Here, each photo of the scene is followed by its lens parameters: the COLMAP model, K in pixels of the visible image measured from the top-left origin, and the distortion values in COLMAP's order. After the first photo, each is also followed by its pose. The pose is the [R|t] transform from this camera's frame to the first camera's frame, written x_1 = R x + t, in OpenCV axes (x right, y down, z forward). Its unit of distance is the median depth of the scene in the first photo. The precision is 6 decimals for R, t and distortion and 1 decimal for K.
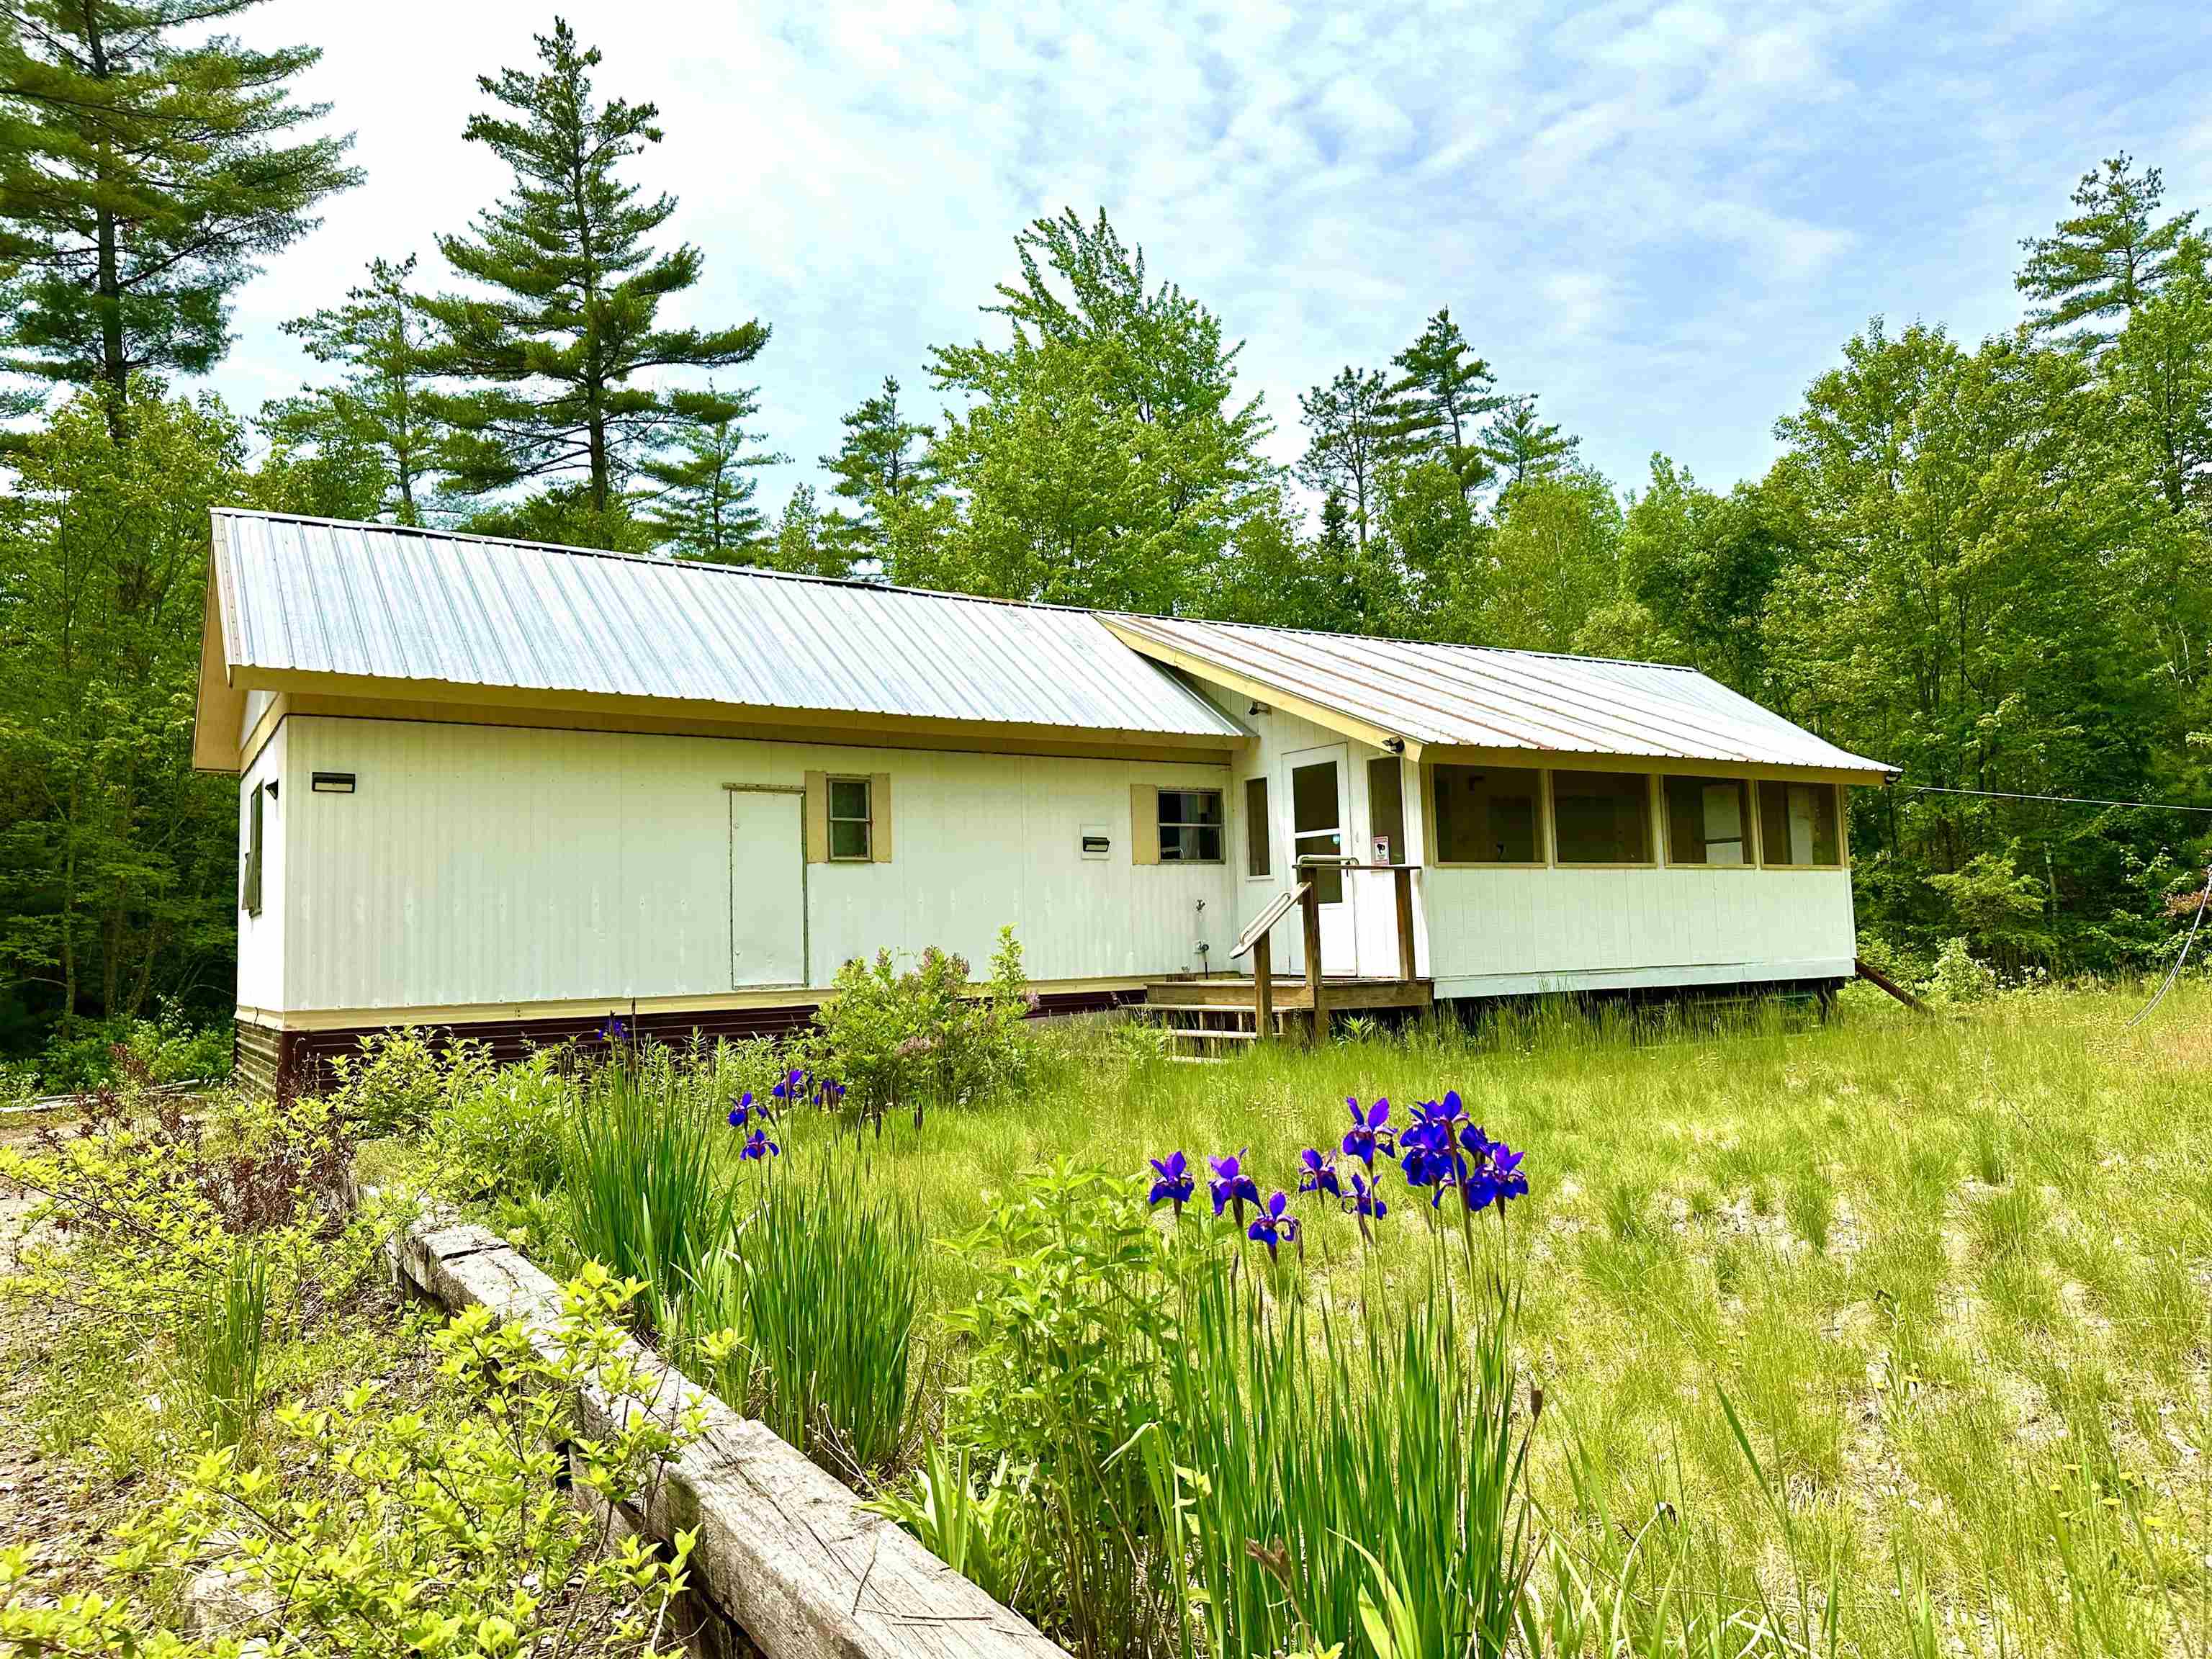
lens RADIAL K [[1570.9, 0, 1109.4], [0, 1570.9, 854.3], [0, 0, 1]] dist [0.036388, -0.035825]
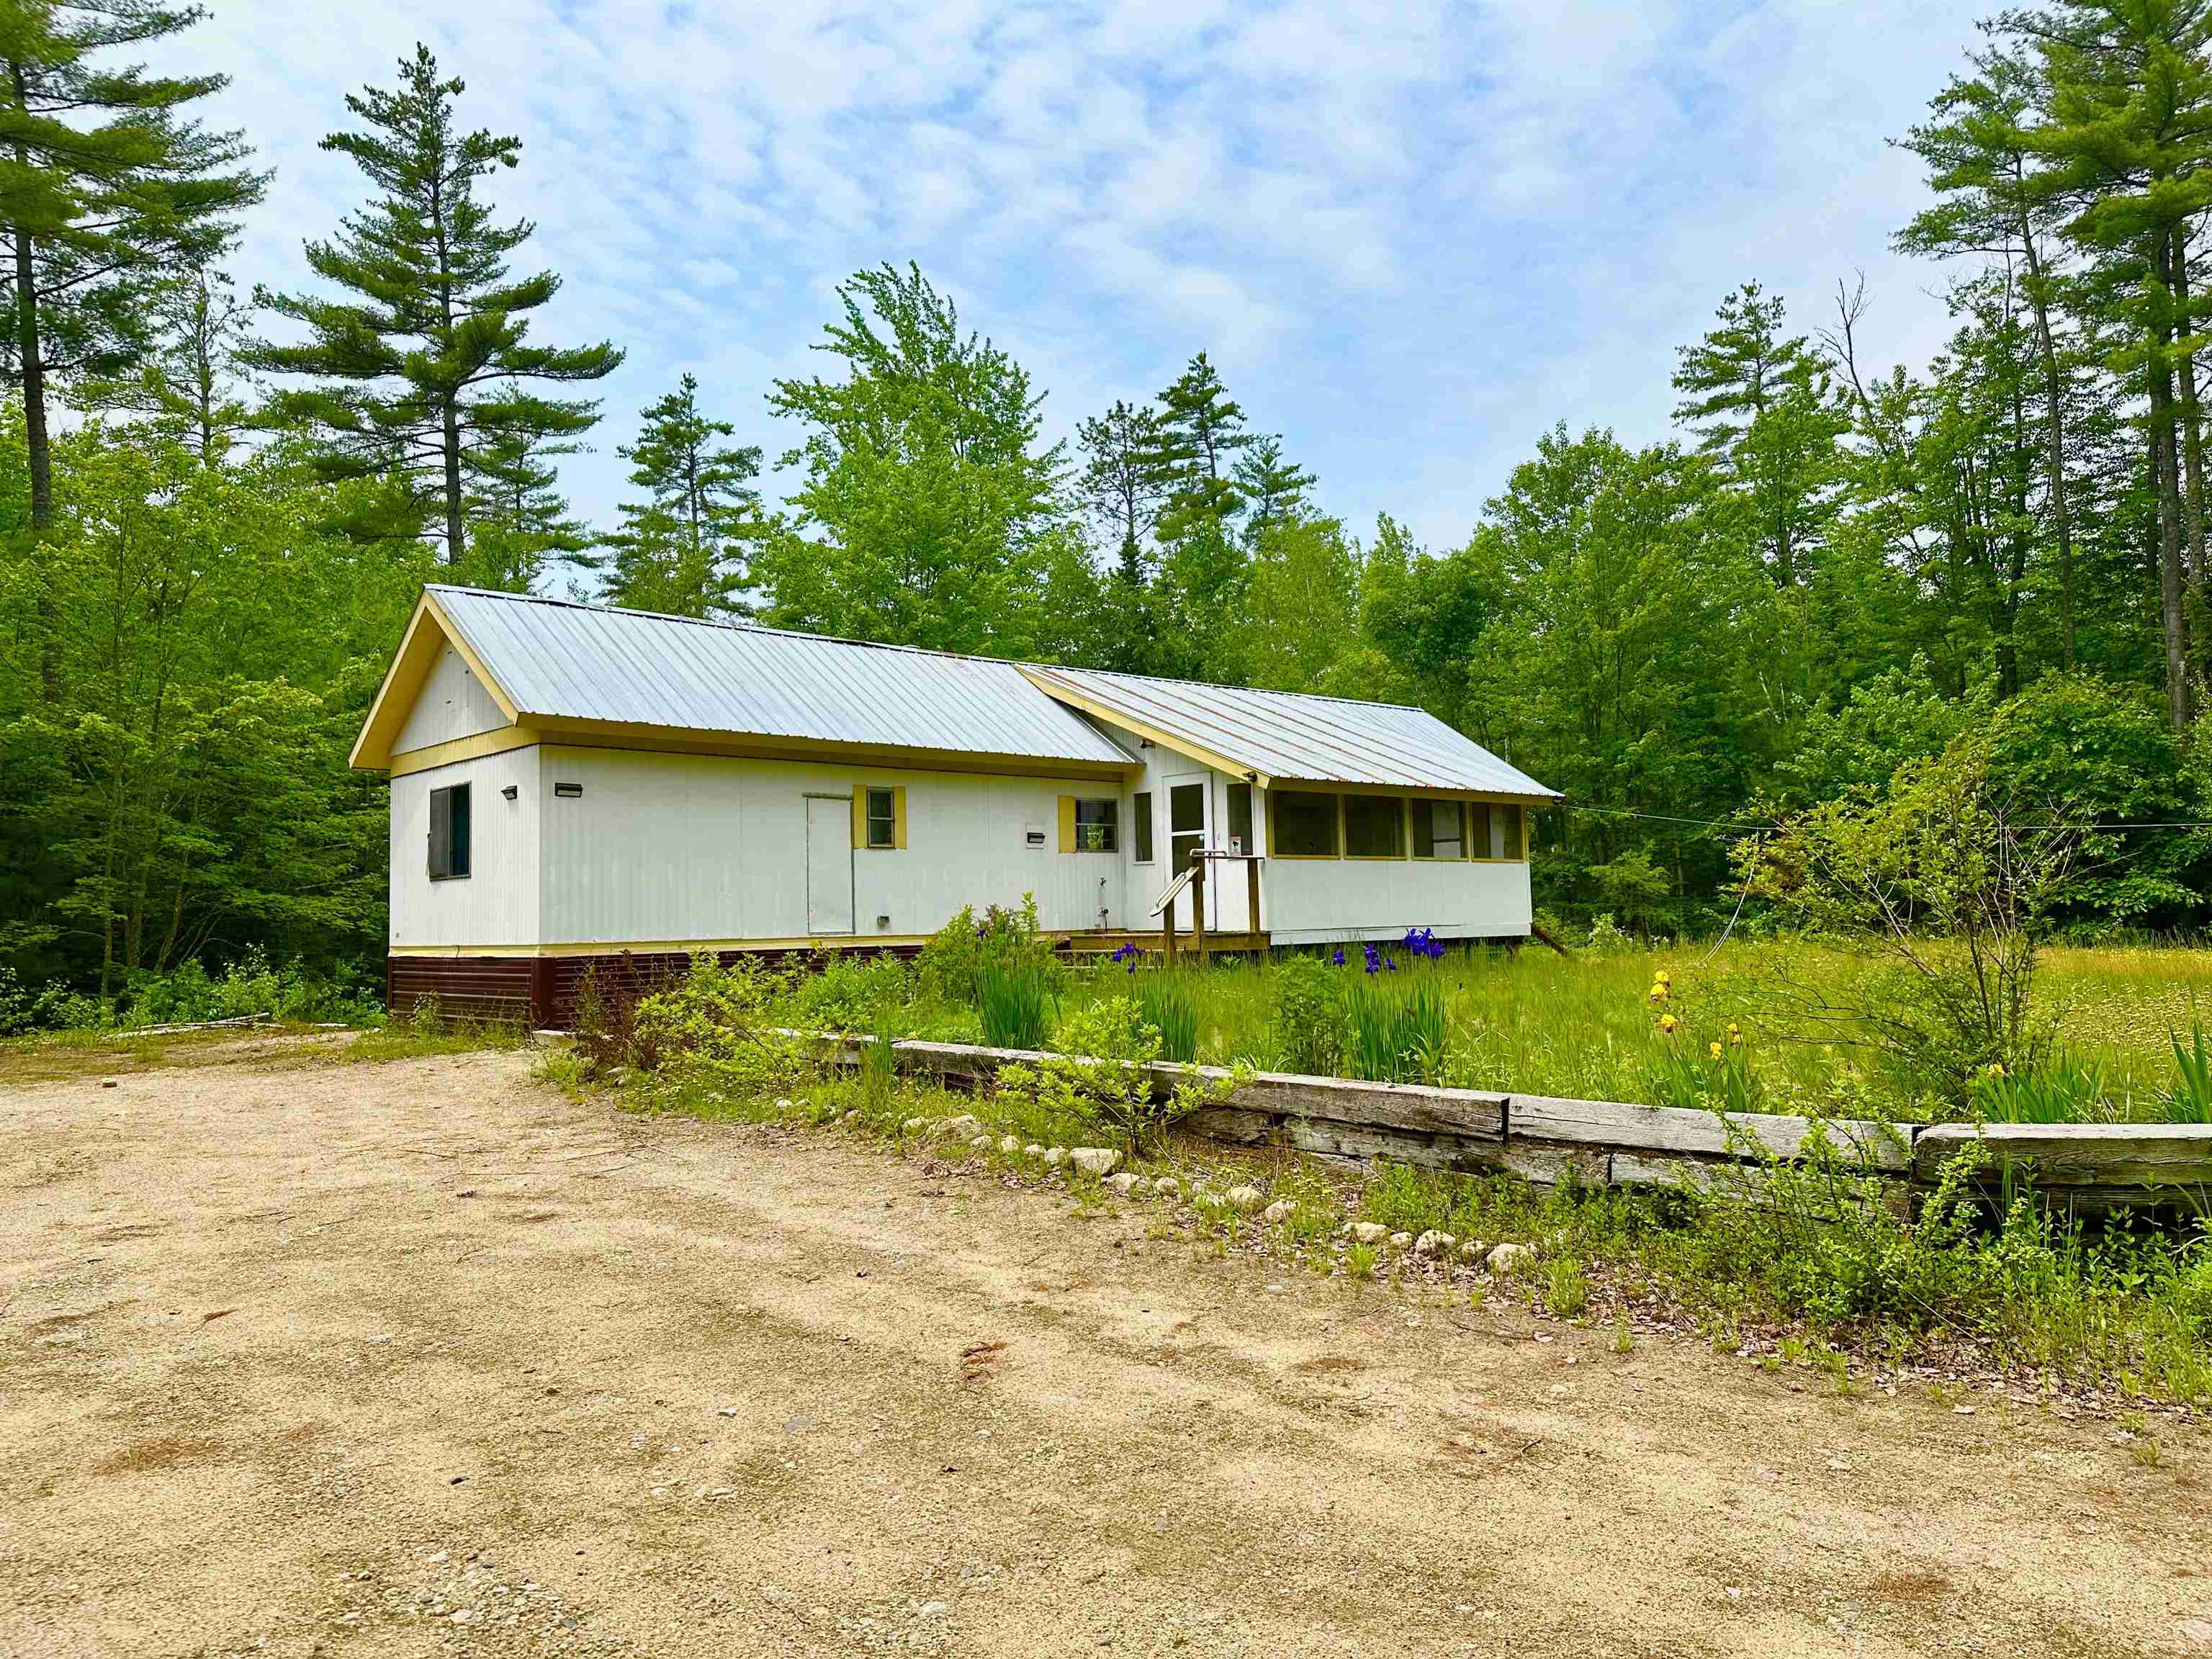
lens RADIAL K [[1549.3, 0, 1096.8], [0, 1549.3, 836.9], [0, 0, 1]] dist [0.128338, -0.173920]
pose [[0.985772, 0.019186, 0.166992, -0.066511], [-0.019953, 0.999797, 0.002916, -0.004364], [-0.166902, -0.006207, 0.985954, -0.139618]]
